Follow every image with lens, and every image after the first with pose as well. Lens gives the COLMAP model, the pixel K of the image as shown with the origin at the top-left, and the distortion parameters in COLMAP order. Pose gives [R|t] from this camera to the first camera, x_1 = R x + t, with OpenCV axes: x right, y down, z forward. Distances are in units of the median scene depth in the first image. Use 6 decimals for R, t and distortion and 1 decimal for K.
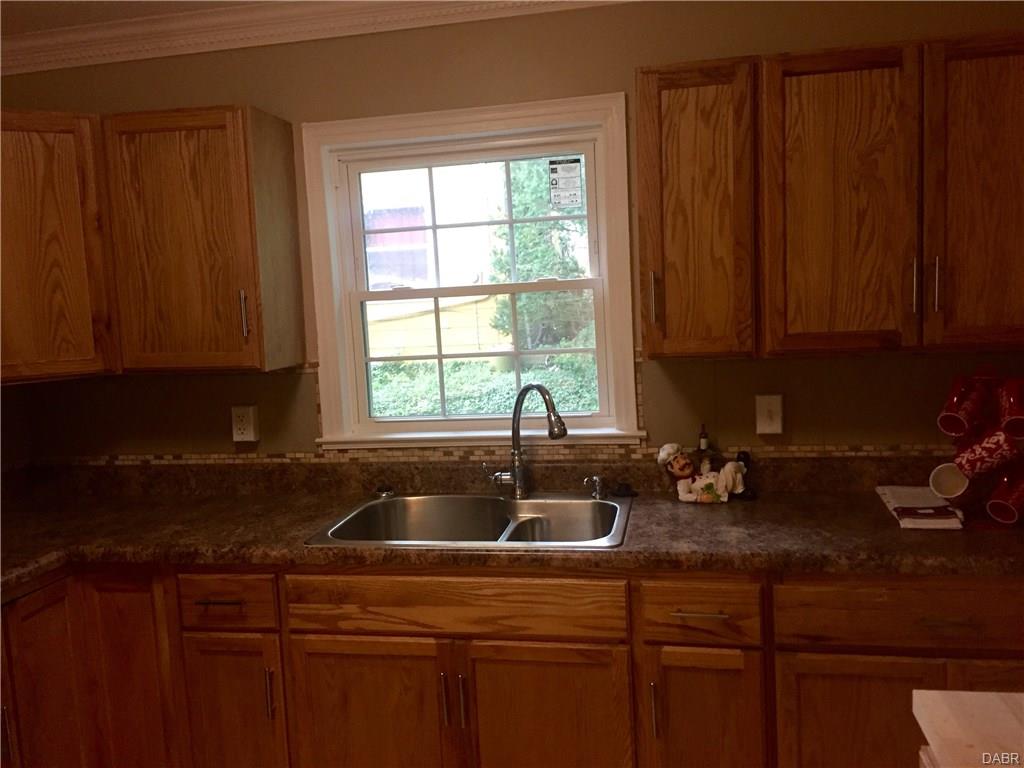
lens RADIAL K [[884.8, 0, 509.4], [0, 884.8, 383.5], [0, 0, 1]] dist [0.070497, -0.069577]
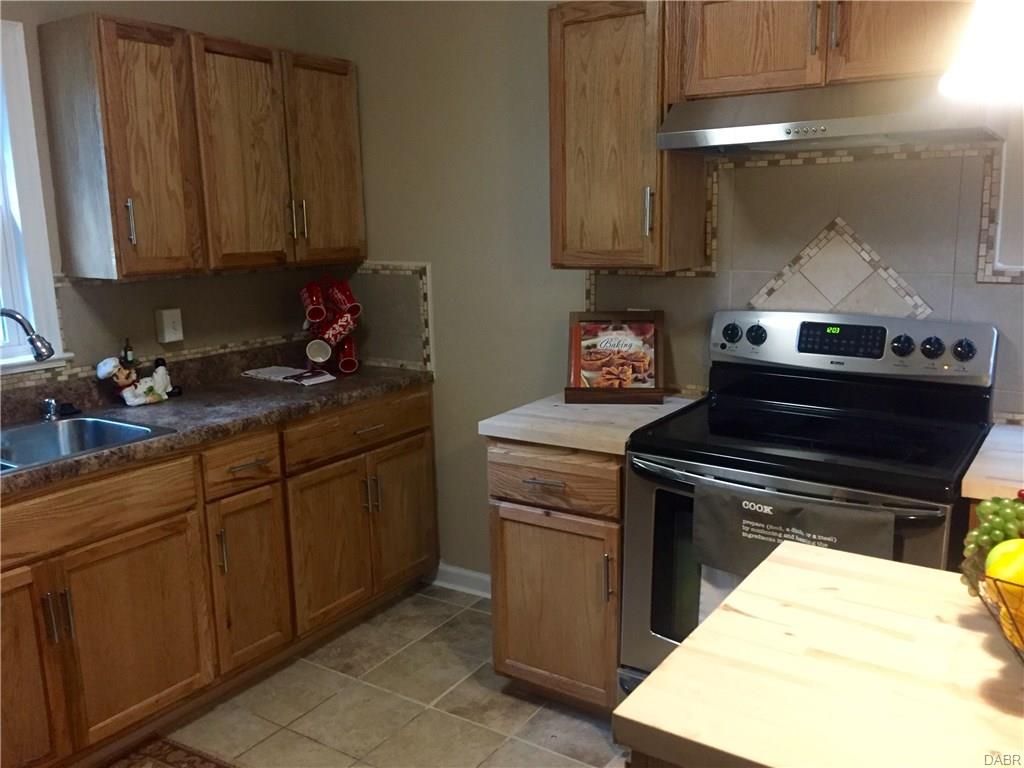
lens RADIAL K [[884.8, 0, 512.5], [0, 884.8, 384.8], [0, 0, 1]] dist [0.070497, -0.069577]
pose [[0.378691, -0.133228, 0.915884, -0.757156], [0.107218, 0.989237, 0.099566, 0.049908], [-0.919292, 0.060495, 0.388900, 0.117548]]
